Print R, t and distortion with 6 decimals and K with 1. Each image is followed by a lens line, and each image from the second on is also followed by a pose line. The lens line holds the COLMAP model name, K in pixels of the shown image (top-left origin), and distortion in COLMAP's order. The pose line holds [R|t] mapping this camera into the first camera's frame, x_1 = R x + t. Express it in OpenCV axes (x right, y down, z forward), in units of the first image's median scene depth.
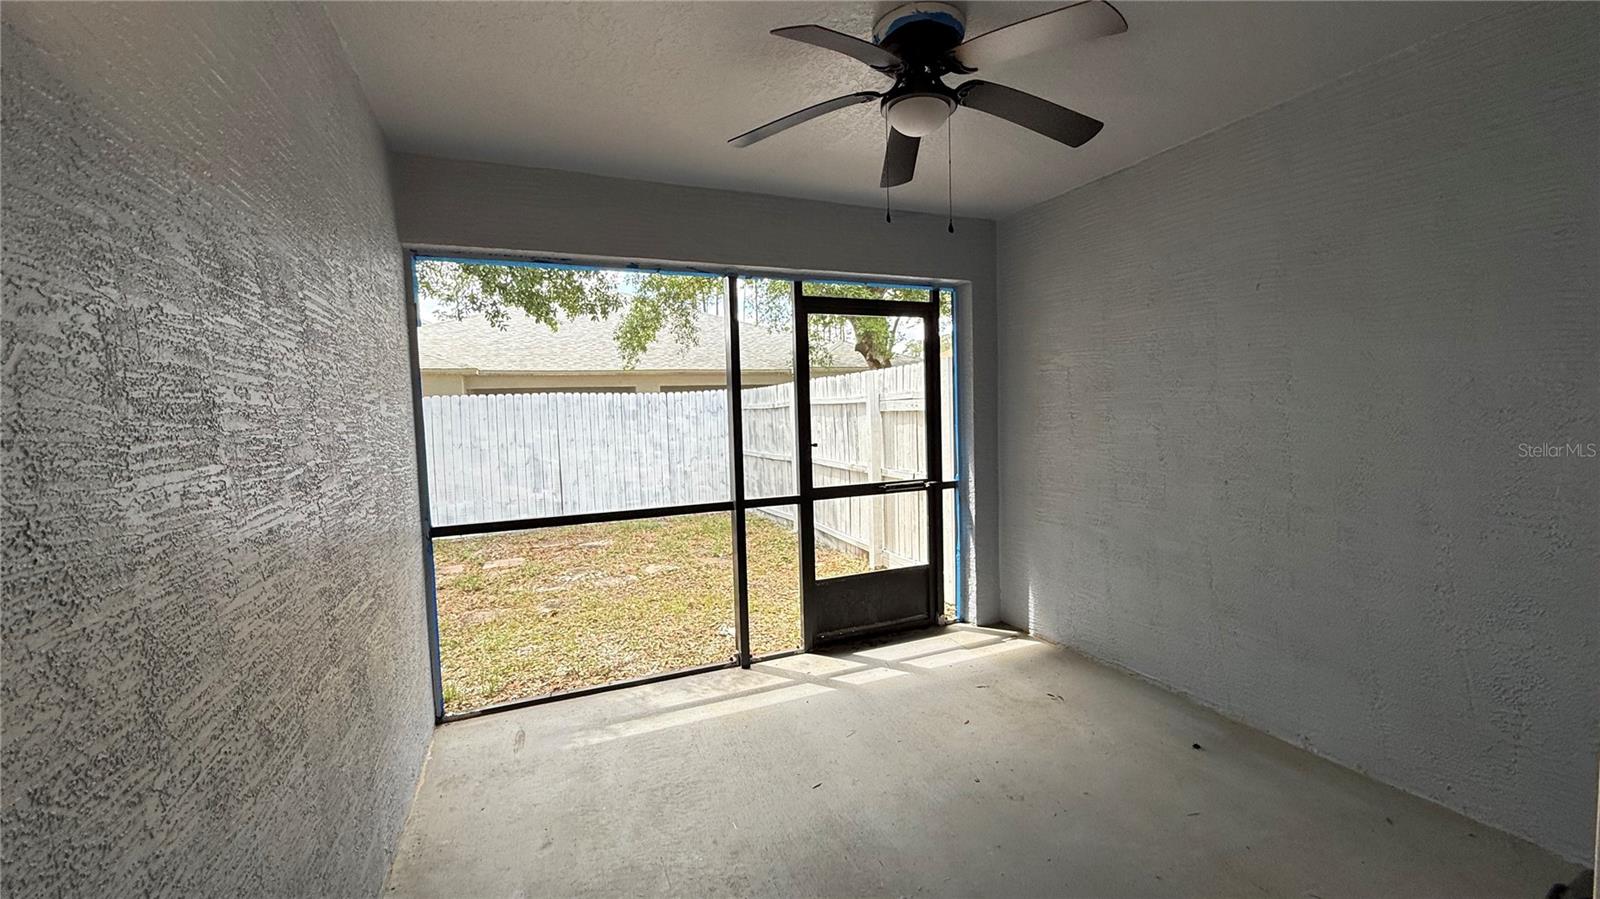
lens RADIAL K [[638.6, 0, 799.8], [0, 638.6, 448.2], [0, 0, 1]] dist [-0.001180, -0.000293]
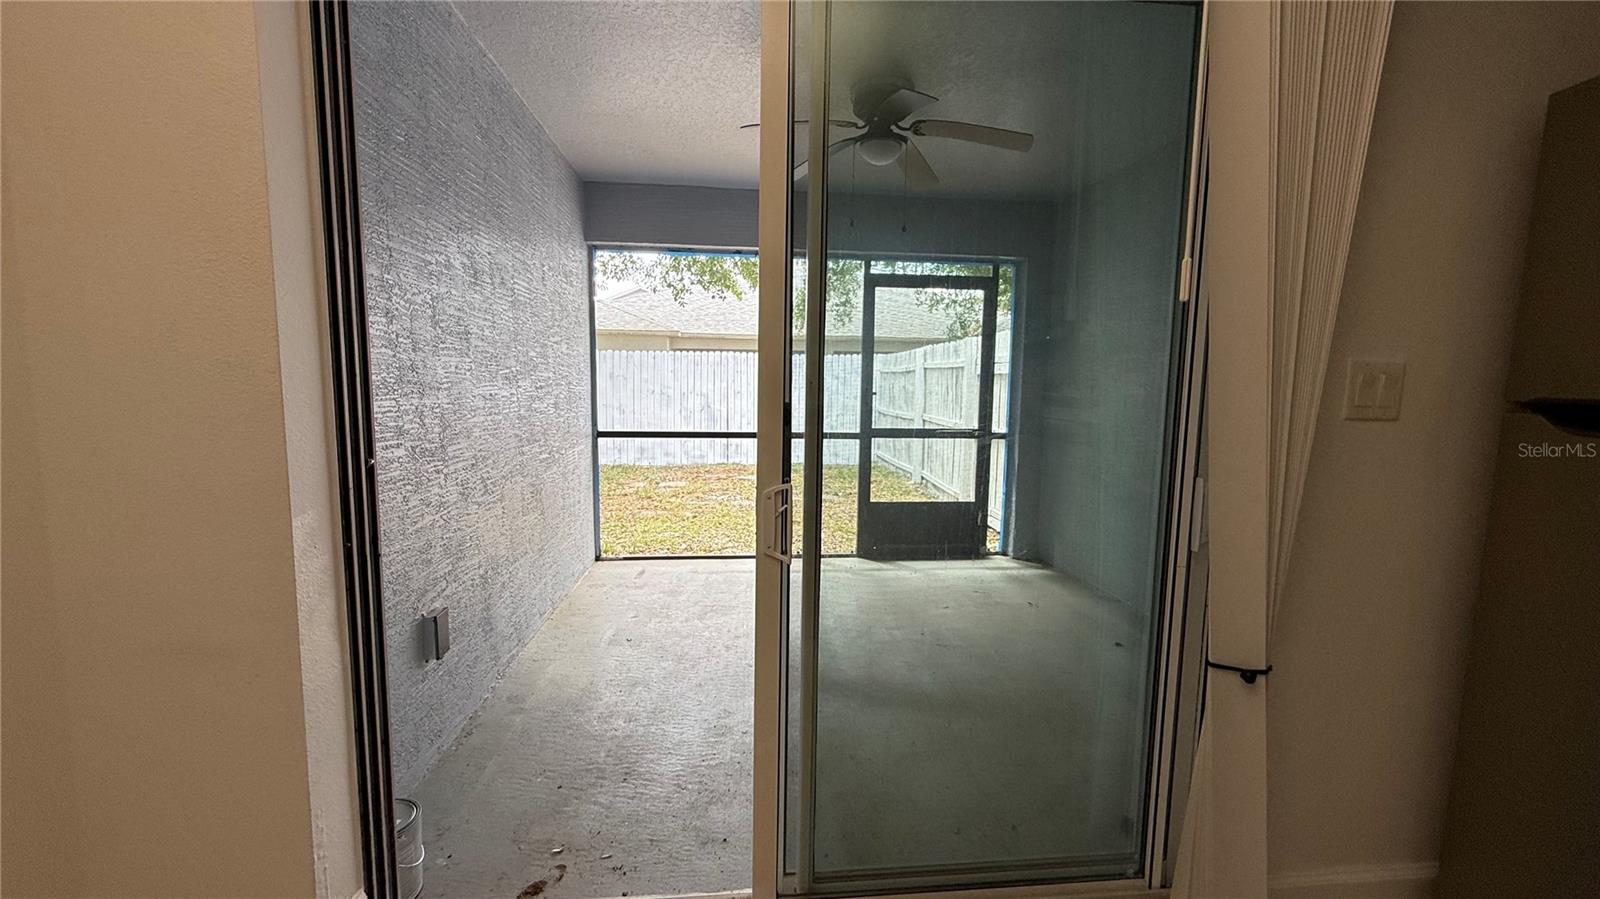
lens RADIAL K [[638.6, 0, 800.4], [0, 638.6, 448.9], [0, 0, 1]] dist [-0.001180, -0.000293]
pose [[0.952893, 0.074168, -0.294098, 0.265322], [-0.059934, 0.996566, 0.057134, 0.041450], [0.297325, -0.036816, 0.954066, -0.245282]]
